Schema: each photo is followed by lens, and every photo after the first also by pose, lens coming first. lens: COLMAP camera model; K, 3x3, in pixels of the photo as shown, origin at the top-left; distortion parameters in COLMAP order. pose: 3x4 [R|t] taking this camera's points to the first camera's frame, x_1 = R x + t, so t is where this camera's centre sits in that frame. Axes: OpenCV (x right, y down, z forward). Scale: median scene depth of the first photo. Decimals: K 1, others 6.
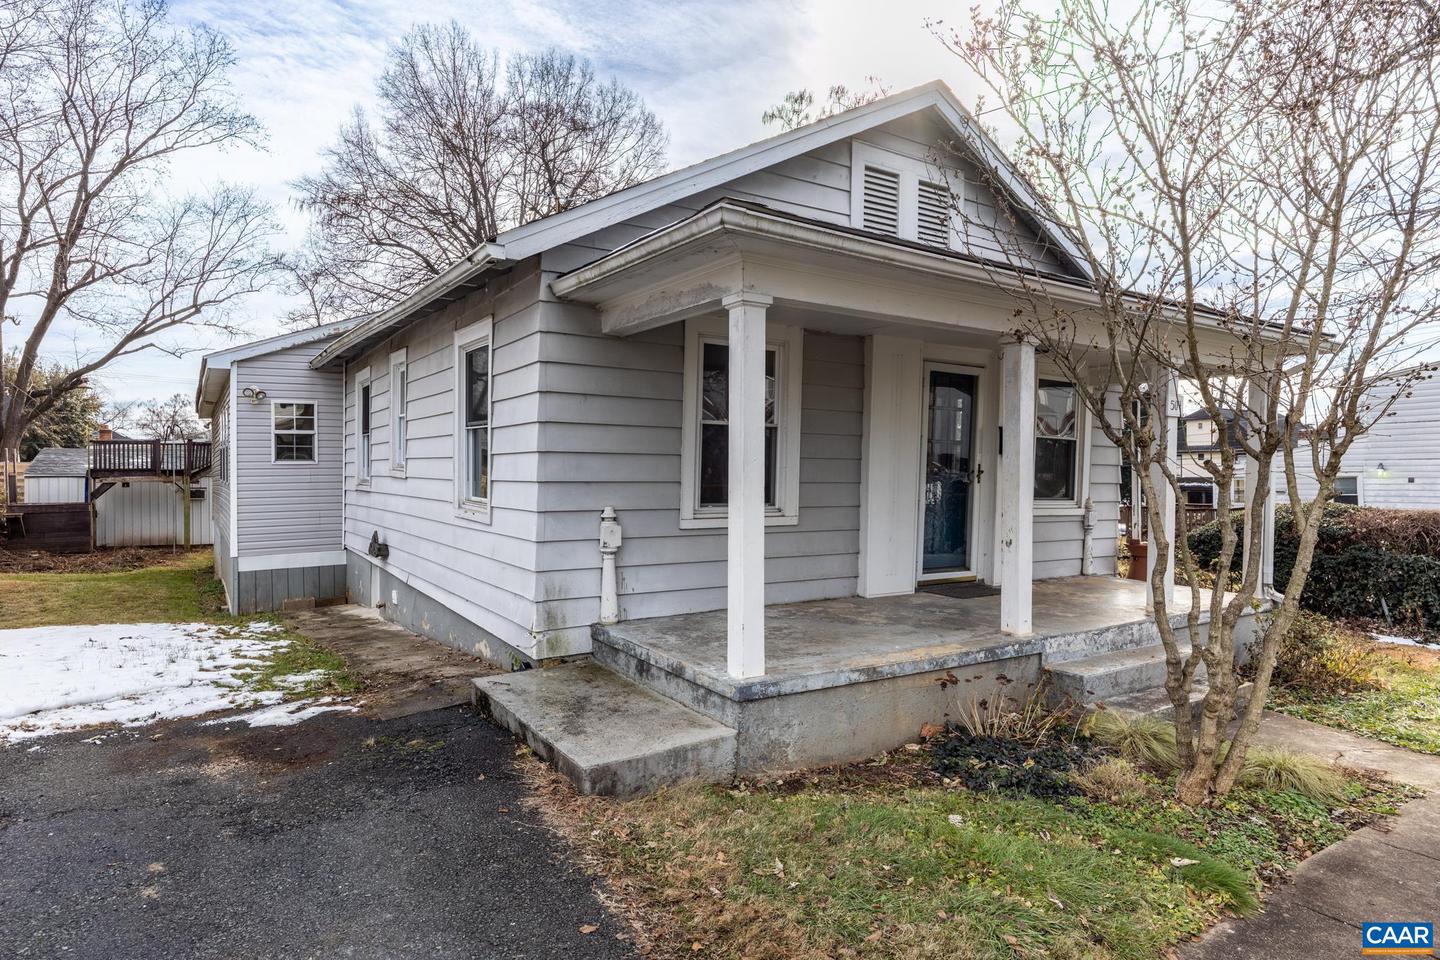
lens RADIAL K [[824.6, 0, 720.0], [0, 824.6, 480.0], [0, 0, 1]] dist [-0.002213, 0.000348]
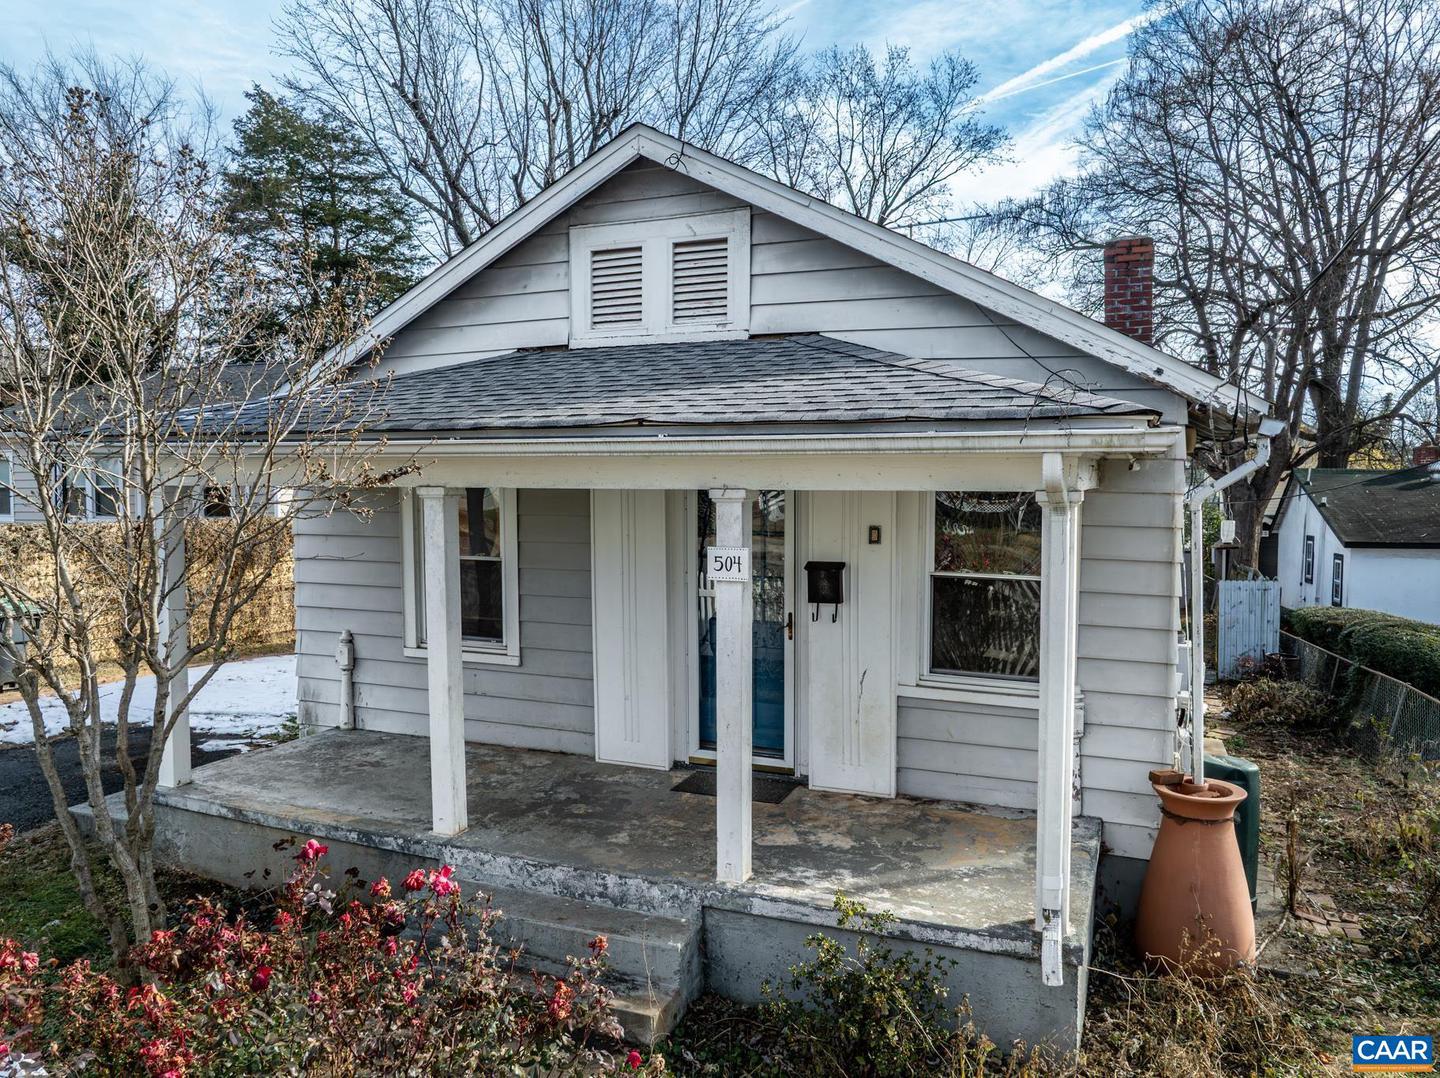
lens RADIAL K [[1017.8, 0, 720.0], [0, 1017.8, 539.0], [0, 0, 1]] dist [-0.034229, -0.002443]
pose [[0.569196, 0.039467, -0.821254, 1.165600], [-0.002969, 0.998939, 0.045948, -0.143139], [0.822197, -0.023715, 0.568709, 0.537026]]
